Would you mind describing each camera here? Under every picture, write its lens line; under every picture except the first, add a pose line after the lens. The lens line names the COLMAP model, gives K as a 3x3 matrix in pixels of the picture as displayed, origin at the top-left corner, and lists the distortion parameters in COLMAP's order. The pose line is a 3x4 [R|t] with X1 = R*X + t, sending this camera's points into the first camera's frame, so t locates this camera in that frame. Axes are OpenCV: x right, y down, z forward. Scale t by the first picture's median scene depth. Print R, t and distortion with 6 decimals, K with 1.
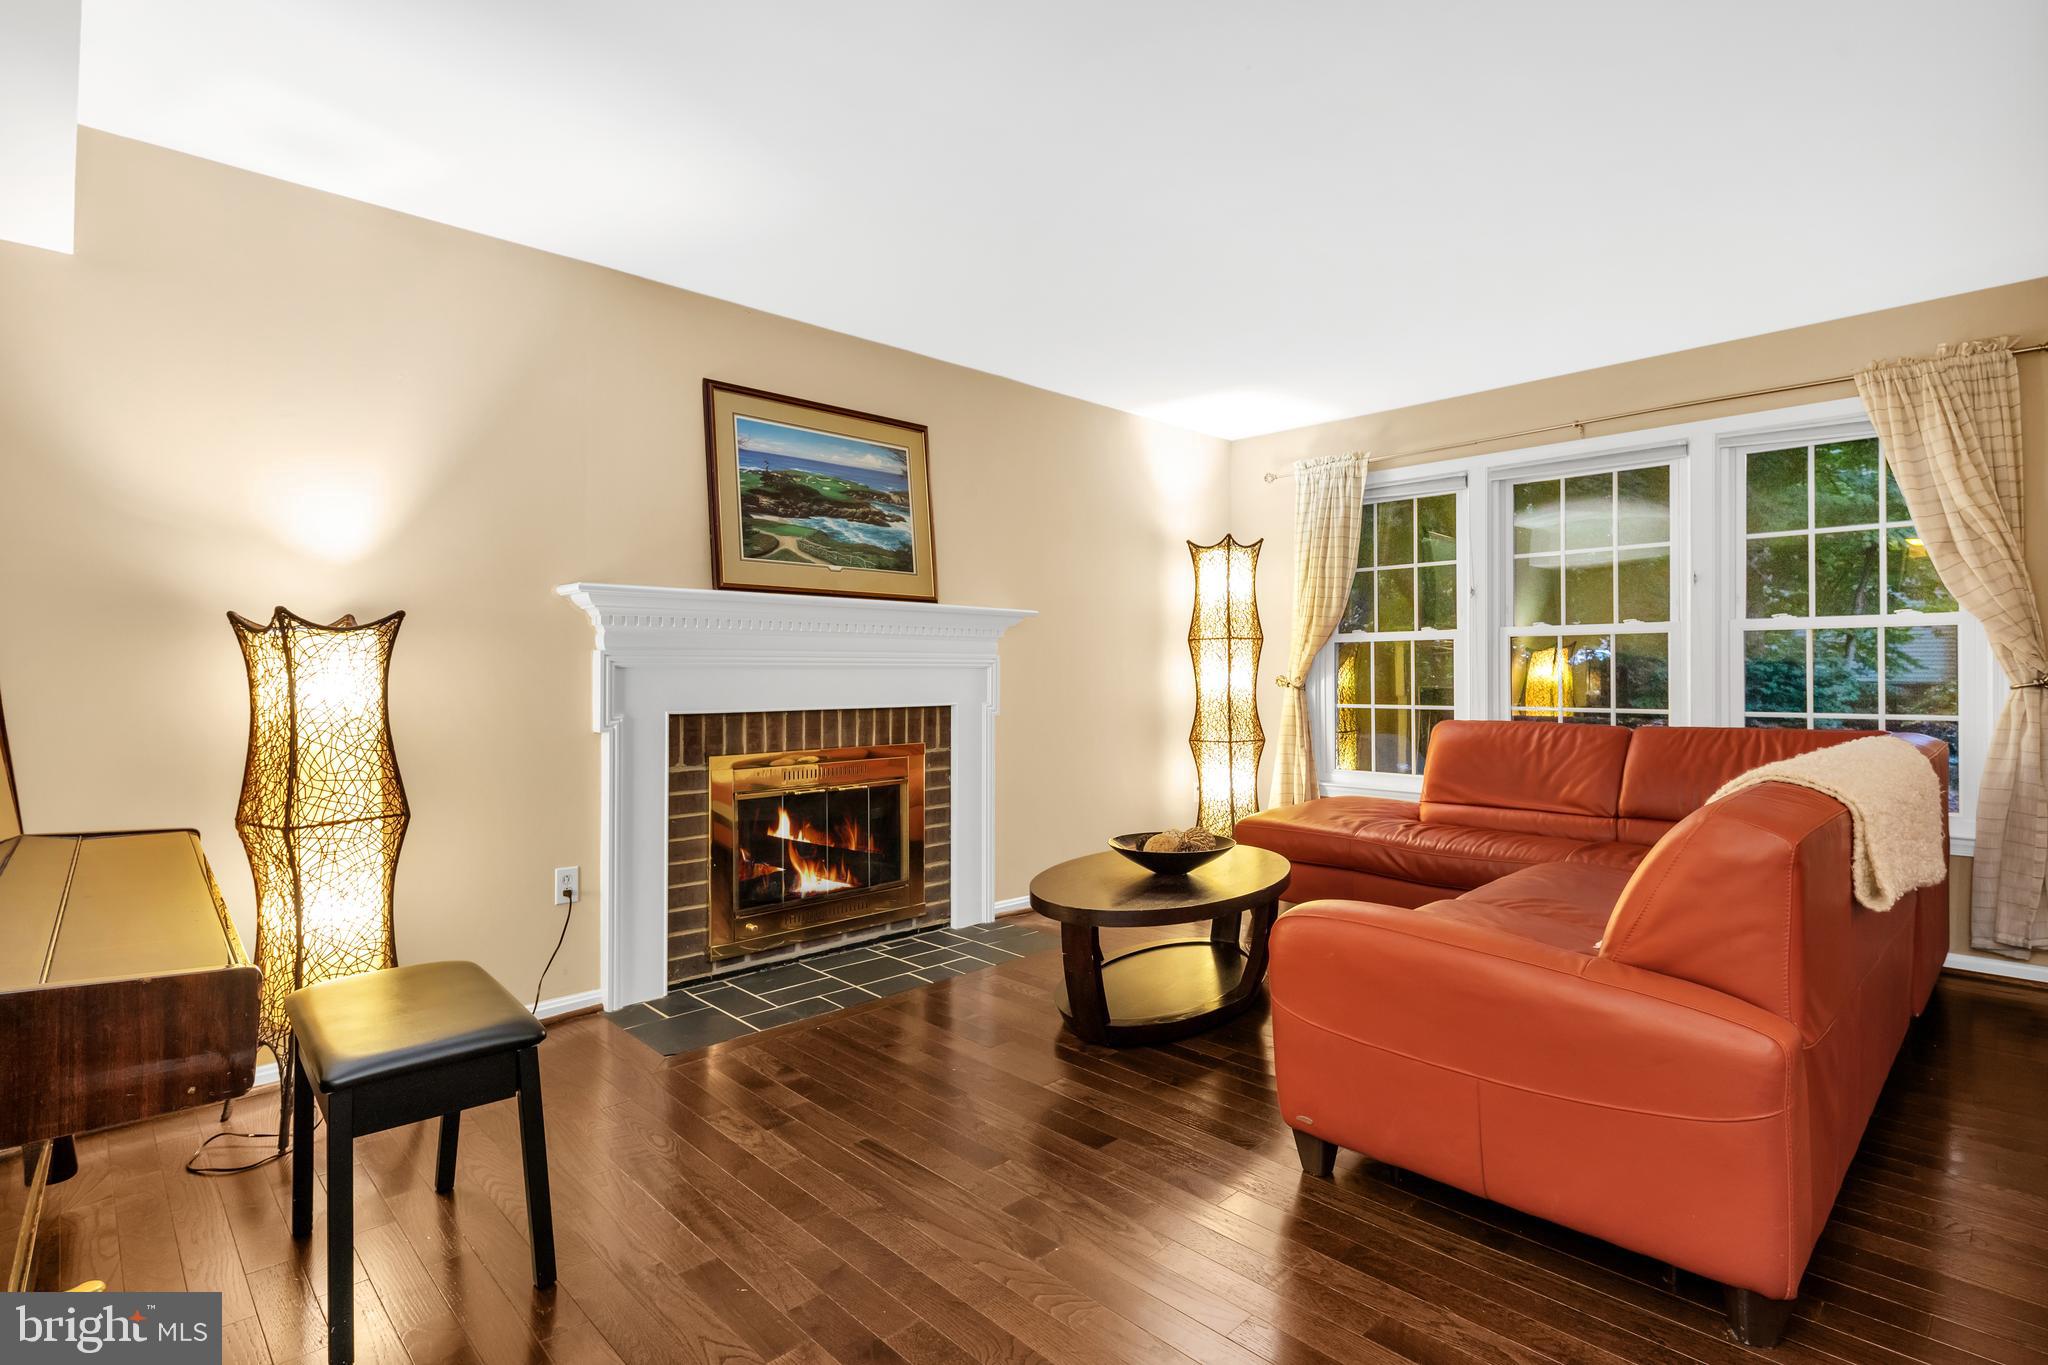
lens RADIAL K [[1003.4, 0, 1023.9], [0, 1003.4, 669.0], [0, 0, 1]] dist [0.007598, -0.005941]
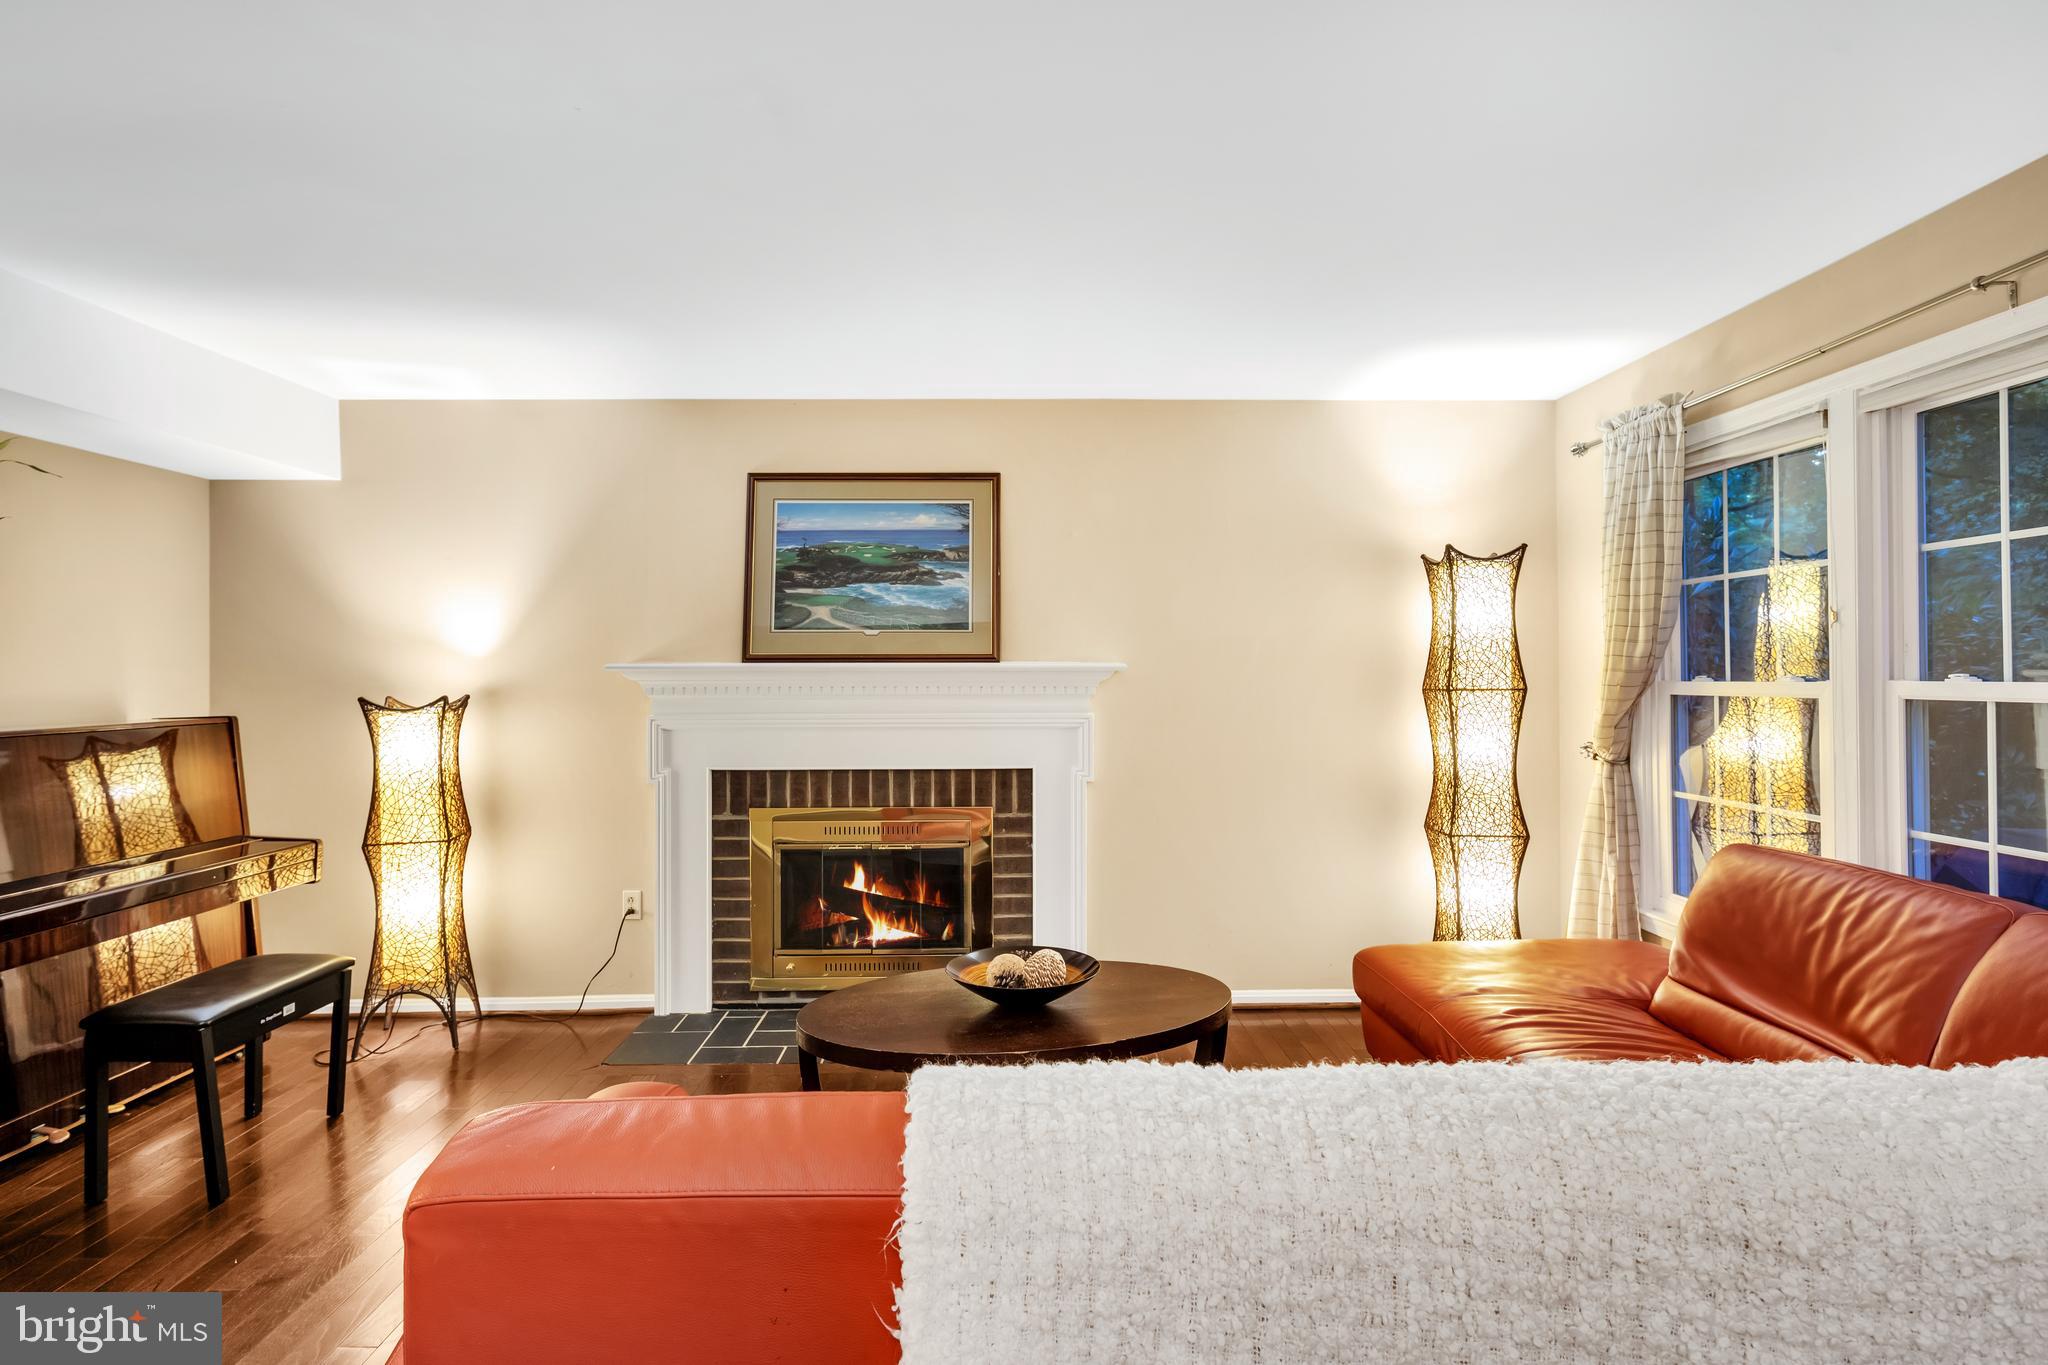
lens RADIAL K [[1003.4, 0, 1023.9], [0, 1003.4, 669.0], [0, 0, 1]] dist [0.007598, -0.005941]
pose [[0.730678, -0.004860, -0.682705, 0.612982], [0.003593, 0.999988, -0.003273, -0.057796], [0.682713, -0.000061, 0.730687, 0.348368]]
